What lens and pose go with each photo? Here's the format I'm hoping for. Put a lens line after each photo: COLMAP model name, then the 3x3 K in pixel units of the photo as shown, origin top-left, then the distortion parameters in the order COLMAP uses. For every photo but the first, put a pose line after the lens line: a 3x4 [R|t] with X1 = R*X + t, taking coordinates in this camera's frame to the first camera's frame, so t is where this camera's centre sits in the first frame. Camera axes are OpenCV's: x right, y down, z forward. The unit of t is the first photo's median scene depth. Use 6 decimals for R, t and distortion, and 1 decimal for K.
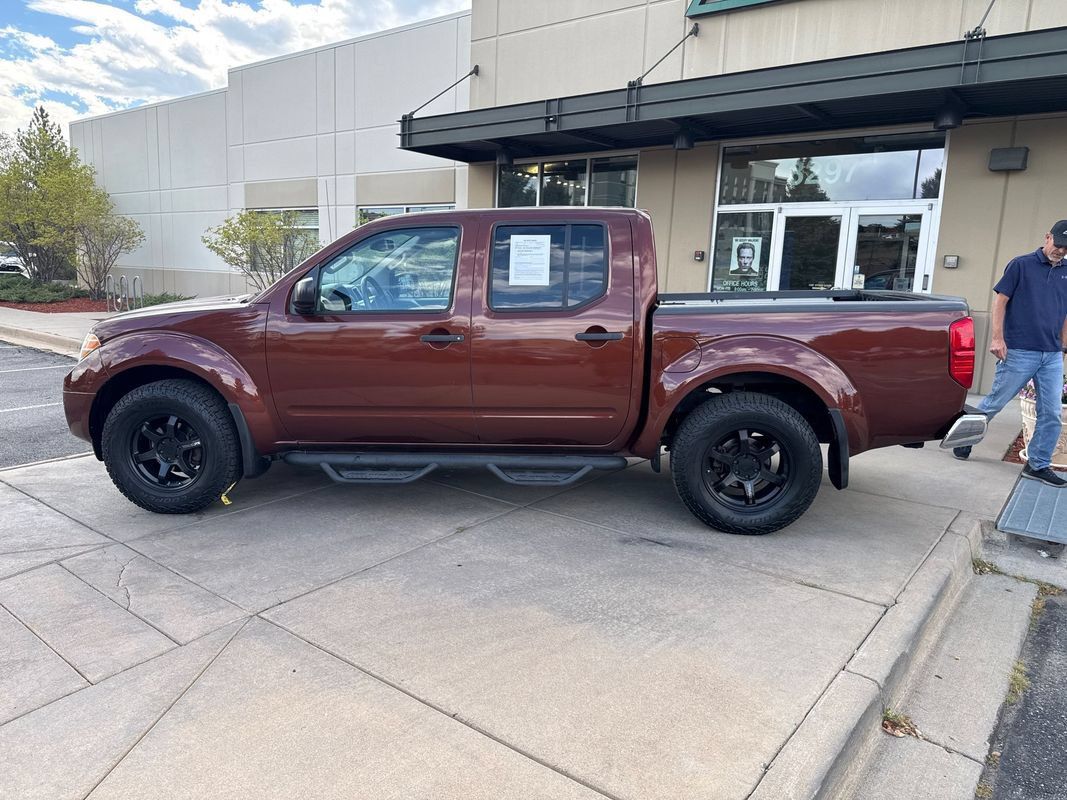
lens RADIAL K [[748.2, 0, 533.5], [0, 748.2, 400.0], [0, 0, 1]] dist [0.058379, -0.081613]
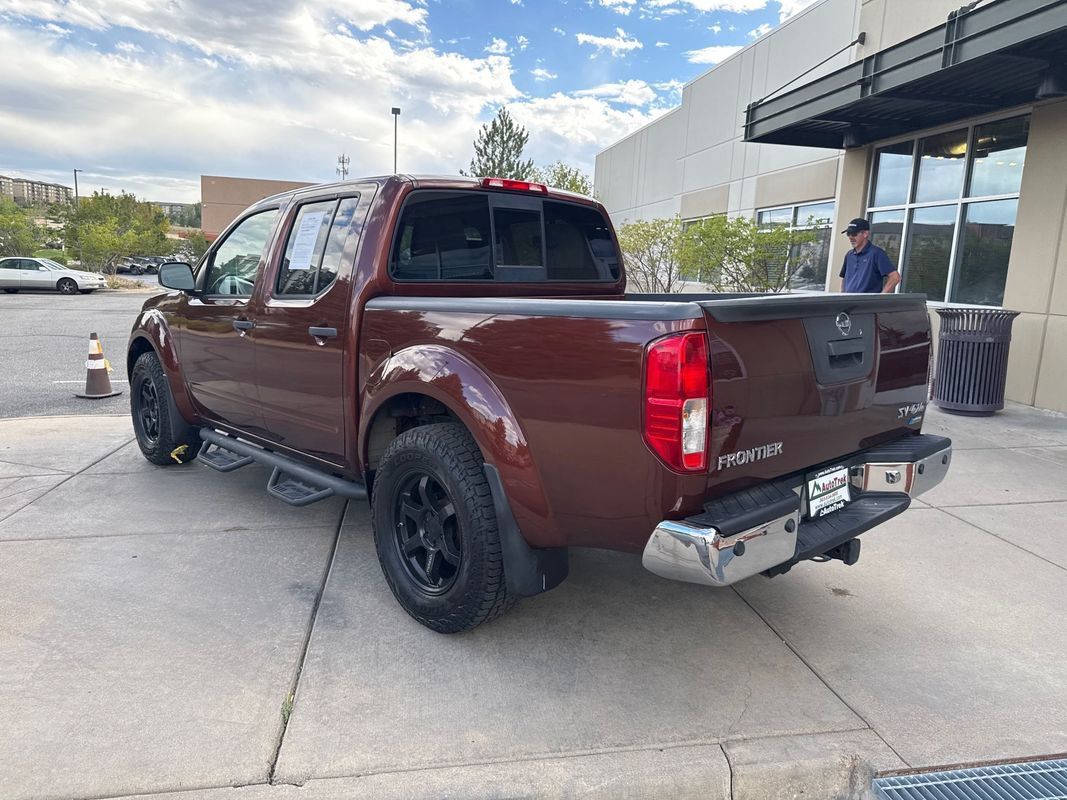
lens RADIAL K [[759.5, 0, 538.8], [0, 759.5, 402.5], [0, 0, 1]] dist [0.004270, -0.009281]
pose [[0.744210, 0.112979, -0.658322, 0.411119], [-0.126722, 0.991573, 0.026915, -0.030161], [0.655815, 0.063394, 0.752255, 0.271866]]
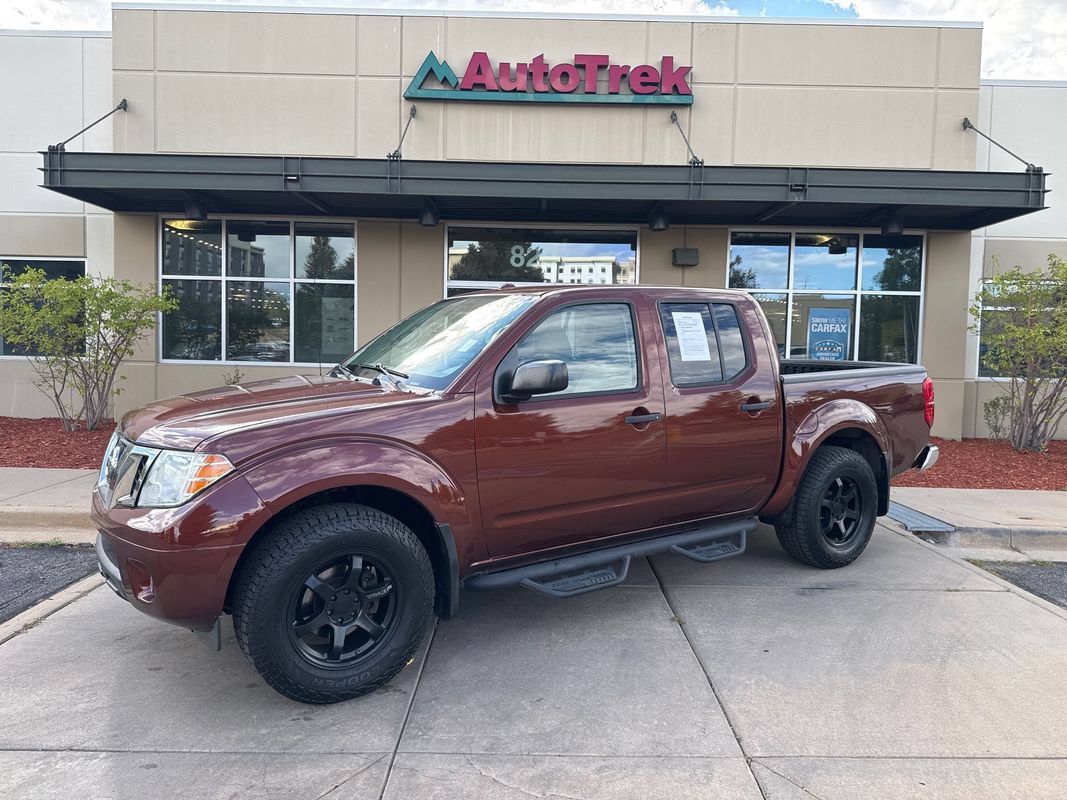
lens RADIAL K [[758.0, 0, 529.8], [0, 758.0, 397.3], [0, 0, 1]] dist [0.000528, -0.005750]
pose [[0.781436, -0.051814, 0.621830, -0.423134], [0.109331, 0.992499, -0.054694, -0.037739], [-0.614332, 0.110725, 0.781240, 0.177215]]
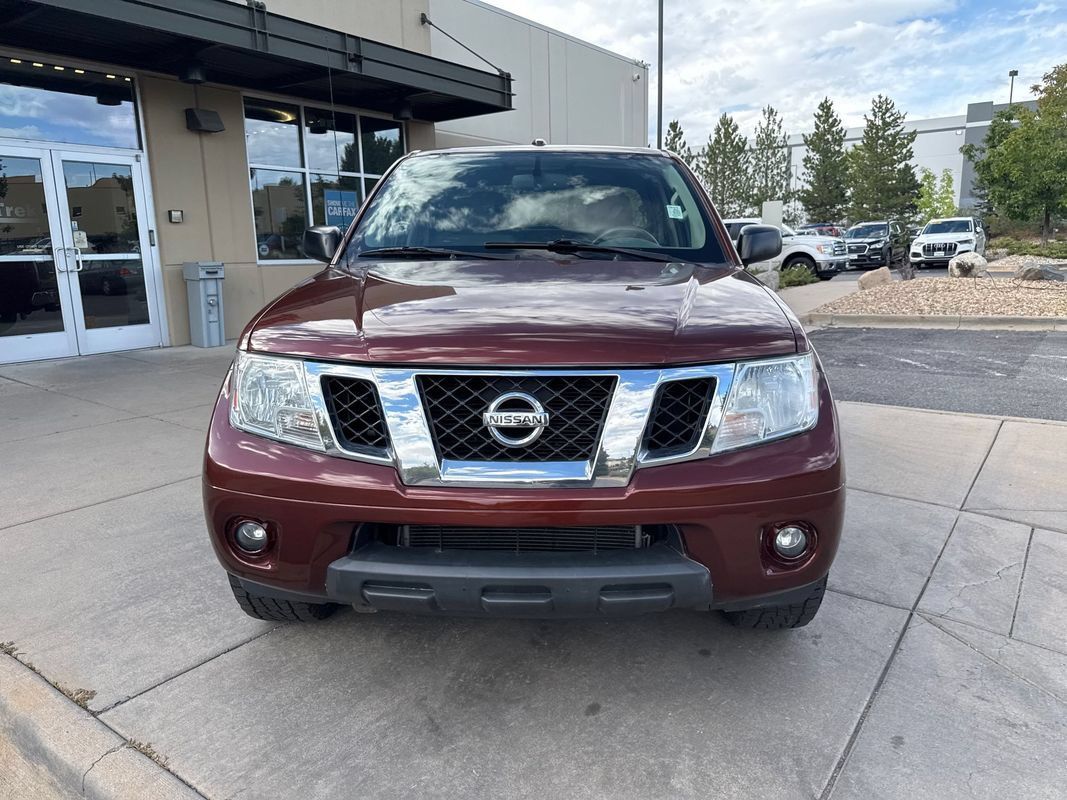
lens RADIAL K [[759.5, 0, 538.8], [0, 759.5, 402.5], [0, 0, 1]] dist [0.004270, -0.009281]
pose [[-0.059554, -0.231154, 0.971093, -0.573955], [0.182052, 0.953989, 0.238247, -0.110641], [-0.981484, 0.190978, -0.014732, 0.648009]]
